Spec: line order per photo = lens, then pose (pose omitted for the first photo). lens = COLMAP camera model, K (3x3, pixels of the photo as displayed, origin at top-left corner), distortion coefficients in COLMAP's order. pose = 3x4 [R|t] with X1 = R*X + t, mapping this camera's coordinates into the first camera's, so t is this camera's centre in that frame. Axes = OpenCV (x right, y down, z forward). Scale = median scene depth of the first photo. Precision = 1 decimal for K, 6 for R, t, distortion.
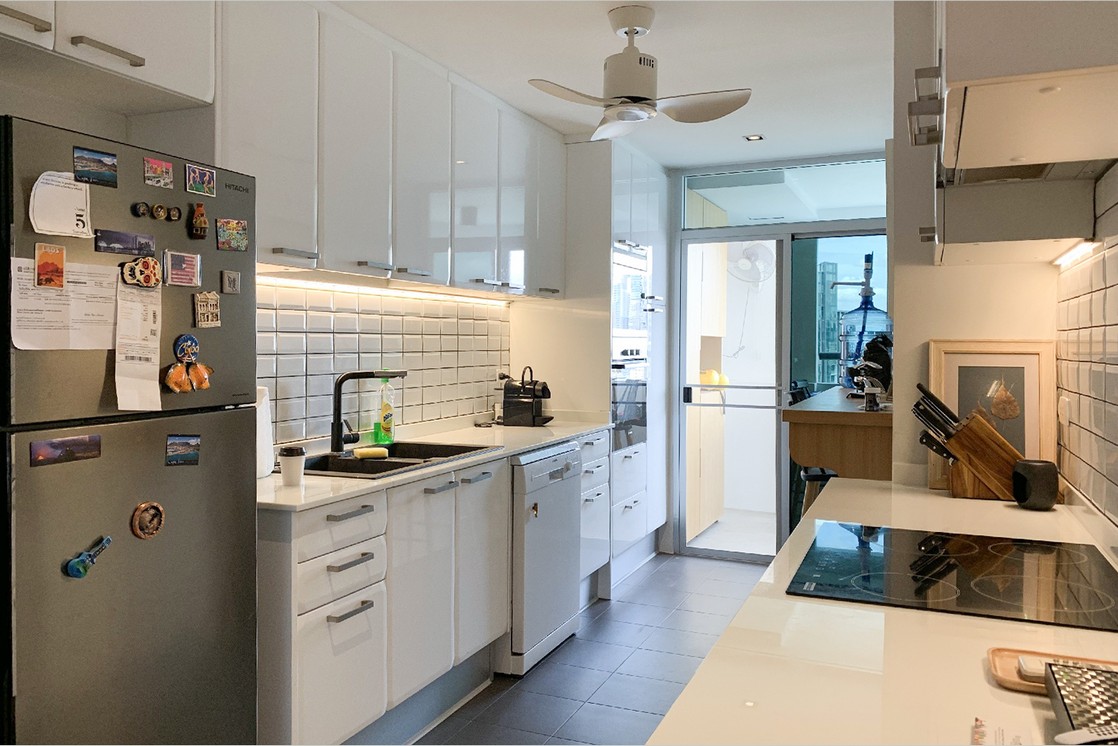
lens RADIAL K [[860.5, 0, 558.3], [0, 860.5, 371.2], [0, 0, 1]] dist [0.021306, 0.000433]
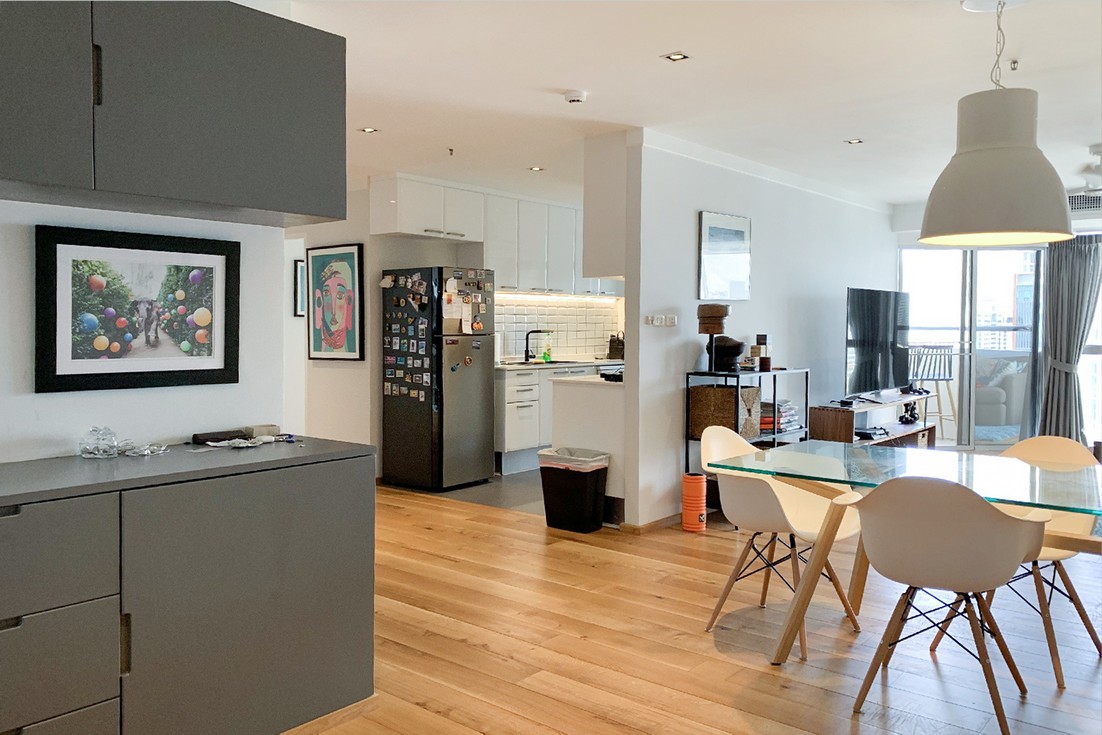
lens RADIAL K [[848.2, 0, 551.2], [0, 848.2, 367.8], [0, 0, 1]] dist [0.021306, 0.000433]
pose [[0.959059, 0.010511, -0.283010, 0.767545], [-0.005288, 0.999801, 0.019215, 0.094608], [0.283155, -0.016931, 0.958925, -2.030963]]
